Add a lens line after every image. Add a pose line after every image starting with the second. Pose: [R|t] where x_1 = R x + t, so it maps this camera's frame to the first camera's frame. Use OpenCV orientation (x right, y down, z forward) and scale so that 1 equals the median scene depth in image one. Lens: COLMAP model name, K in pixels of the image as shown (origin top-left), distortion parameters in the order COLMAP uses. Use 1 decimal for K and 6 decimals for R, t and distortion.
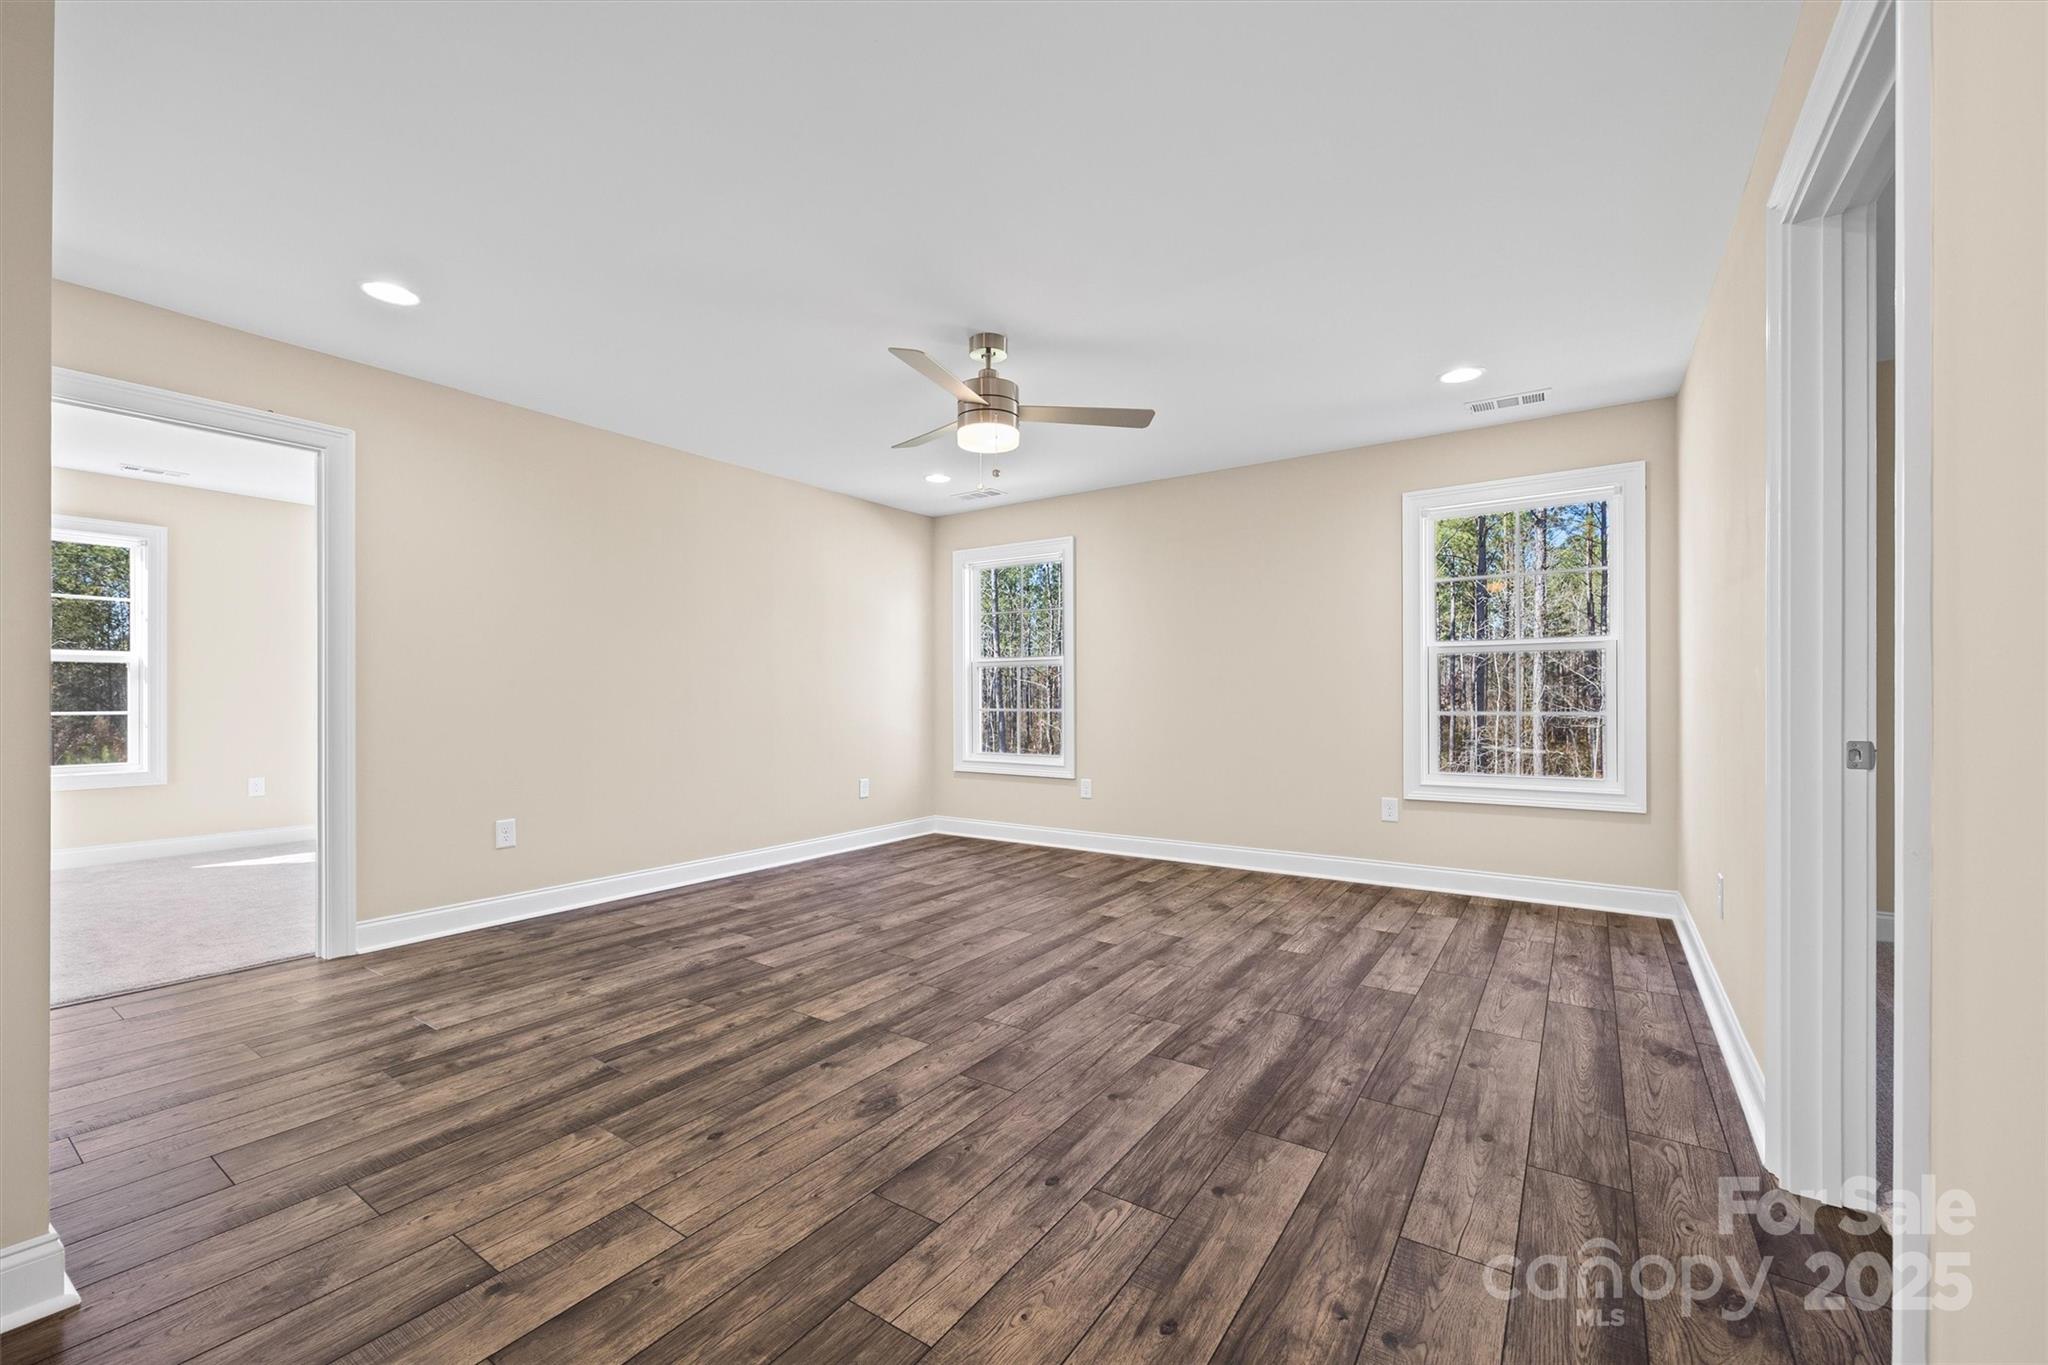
lens RADIAL K [[827.9, 0, 1017.8], [0, 827.9, 691.5], [0, 0, 1]] dist [0.002636, -0.000240]
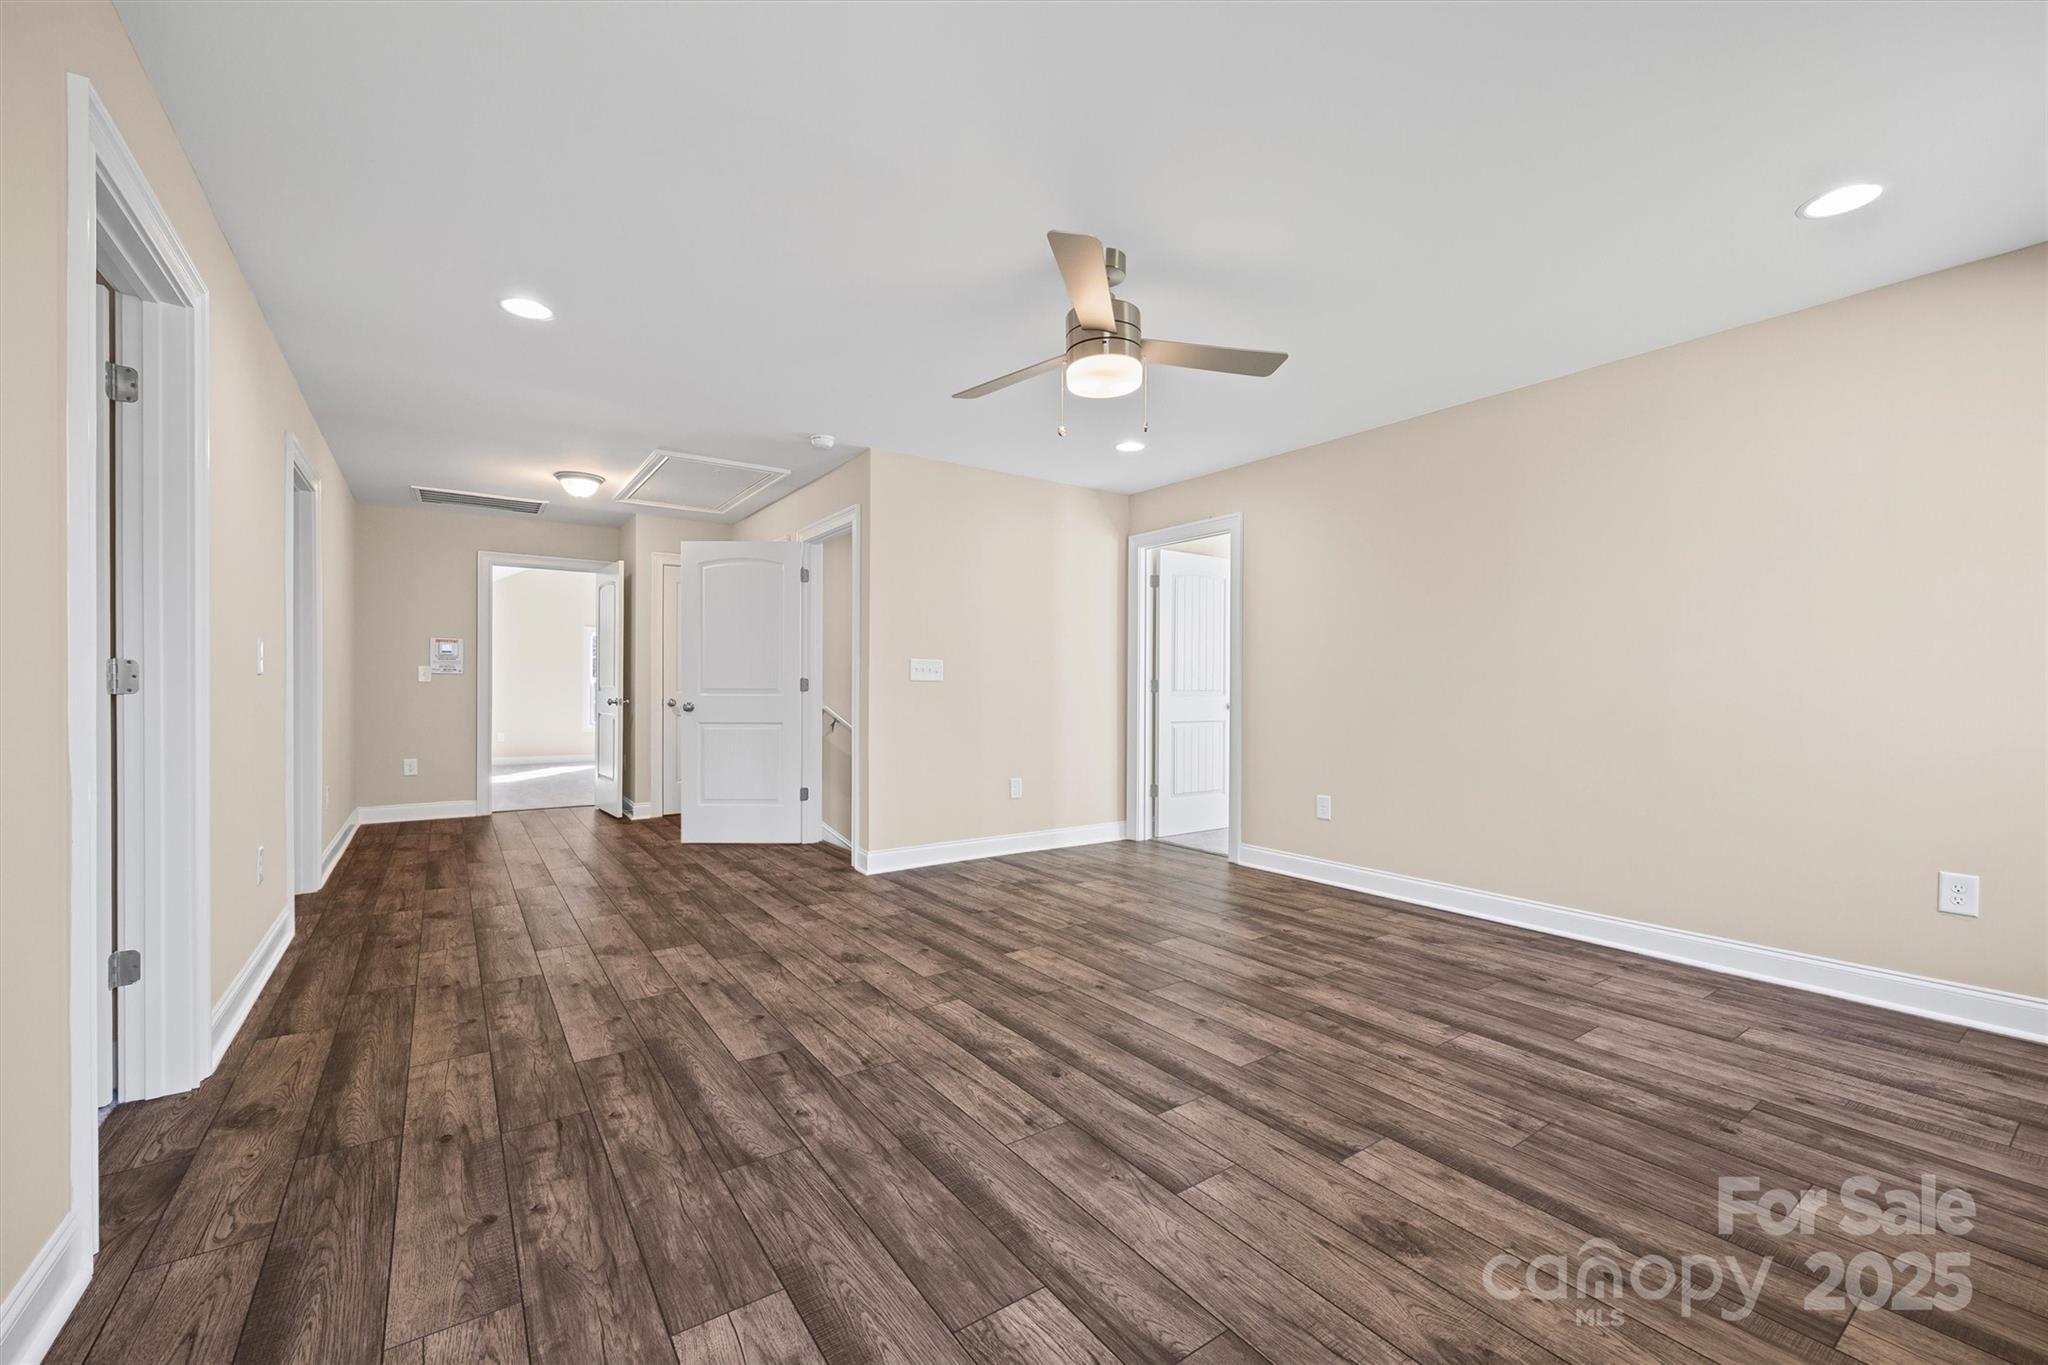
lens RADIAL K [[827.9, 0, 1031.2], [0, 827.9, 688.0], [0, 0, 1]] dist [0.002636, -0.000240]
pose [[-0.346245, -0.002754, -0.938140, 0.936423], [0.004779, 0.999978, -0.004699, 0.005957], [0.938132, -0.006110, -0.346224, 1.493907]]
